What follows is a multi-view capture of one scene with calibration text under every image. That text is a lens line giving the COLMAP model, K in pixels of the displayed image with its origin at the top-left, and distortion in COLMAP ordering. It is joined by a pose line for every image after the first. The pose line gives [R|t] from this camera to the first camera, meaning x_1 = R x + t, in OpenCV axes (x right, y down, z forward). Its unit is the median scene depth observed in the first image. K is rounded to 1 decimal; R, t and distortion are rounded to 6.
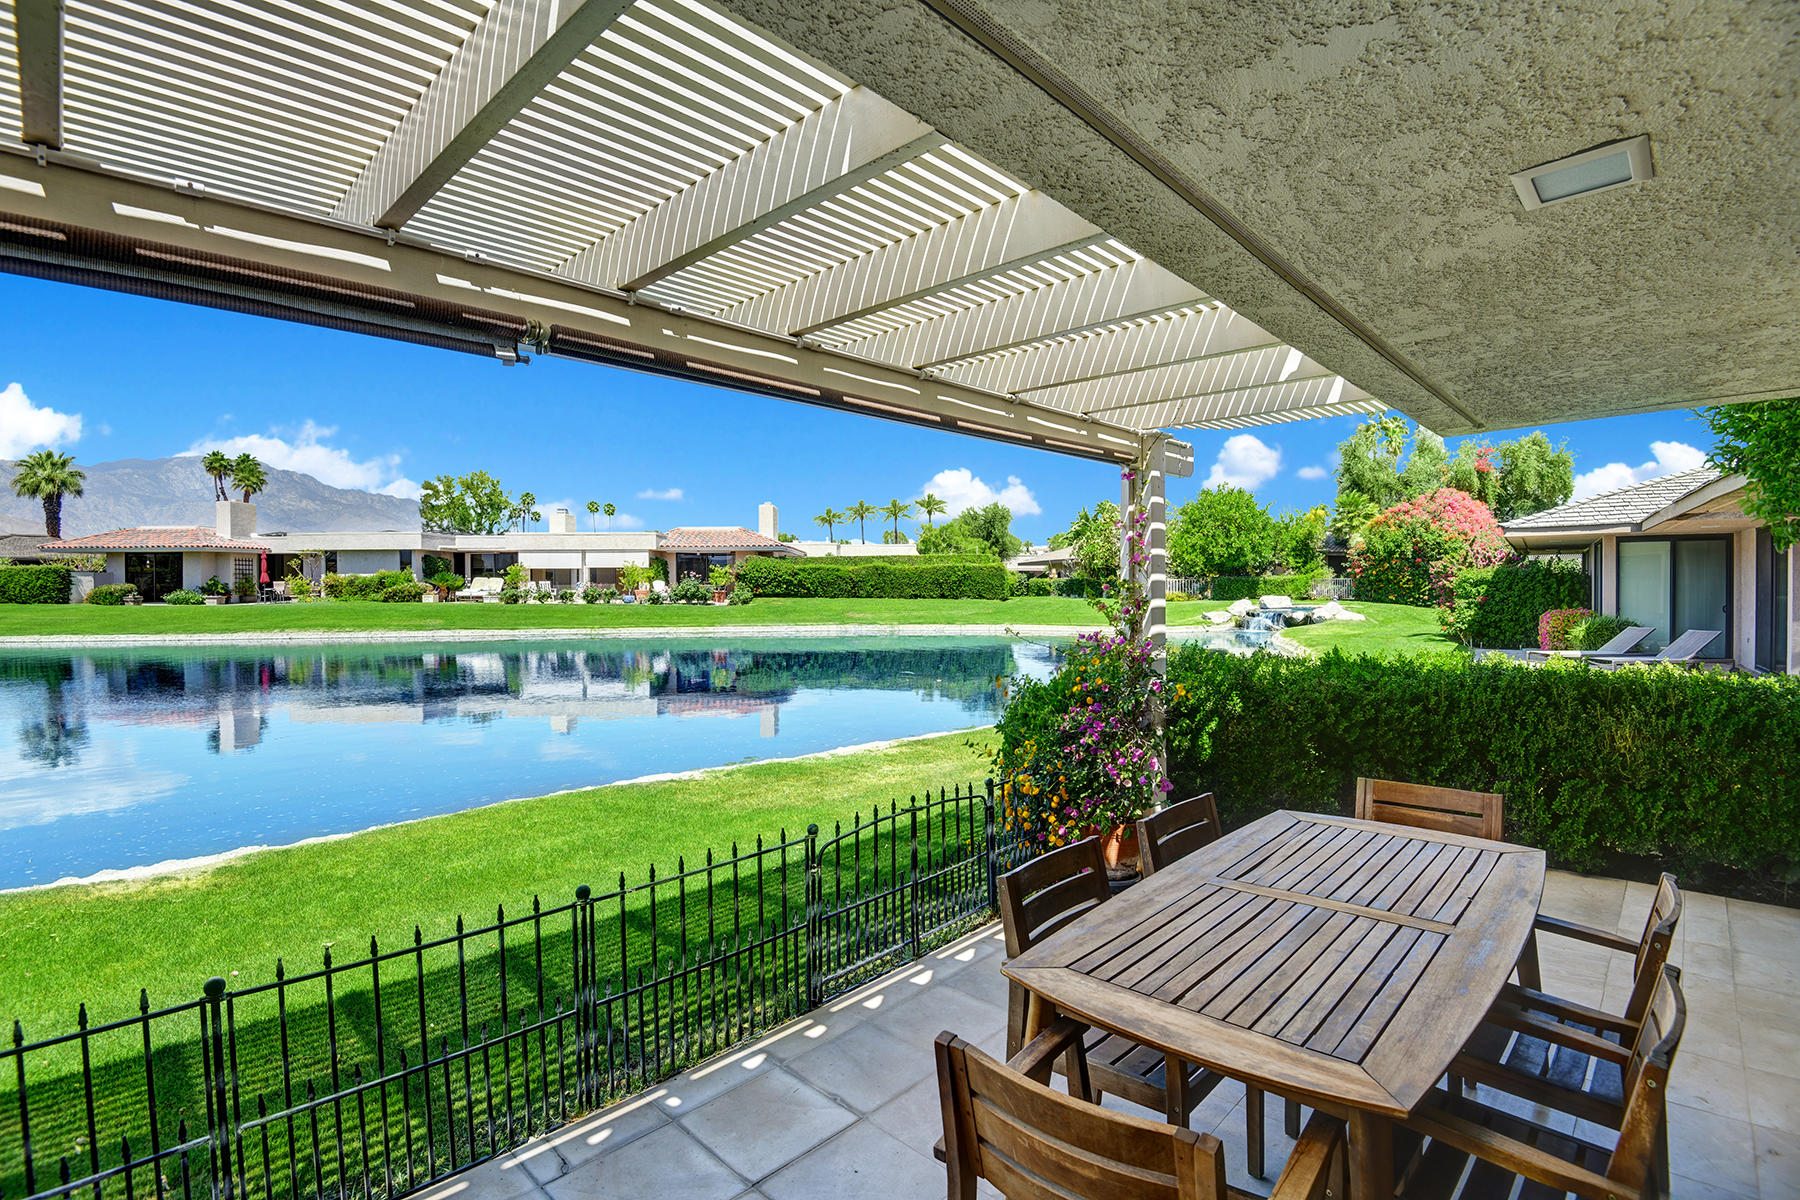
lens RADIAL K [[831.9, 0, 903.4], [0, 831.9, 591.2], [0, 0, 1]] dist [-0.000987, -0.030180]
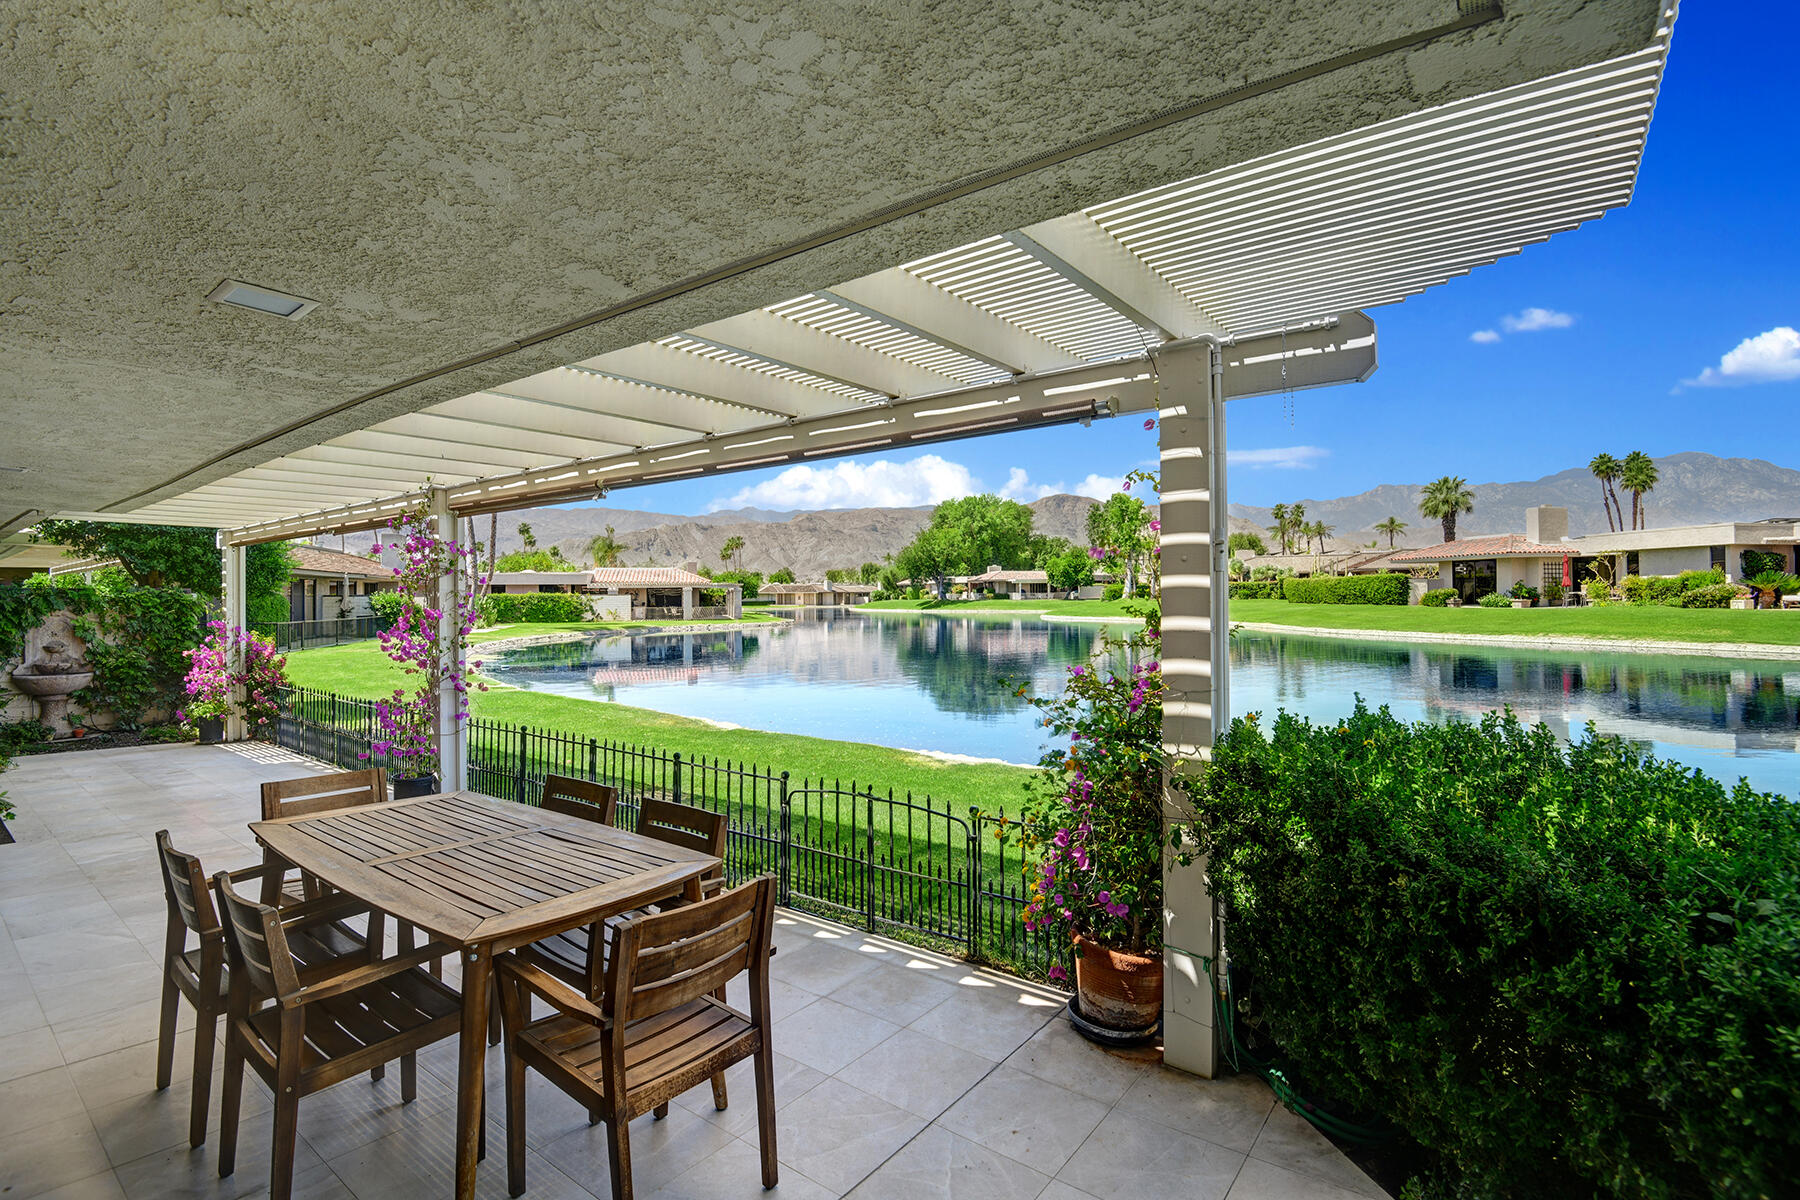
lens RADIAL K [[831.9, 0, 903.4], [0, 831.9, 591.2], [0, 0, 1]] dist [-0.000987, -0.030180]
pose [[0.120114, -0.004568, -0.992750, 0.110331], [0.000809, 0.999990, -0.004503, -0.000680], [0.992760, -0.000262, 0.120117, 0.090085]]
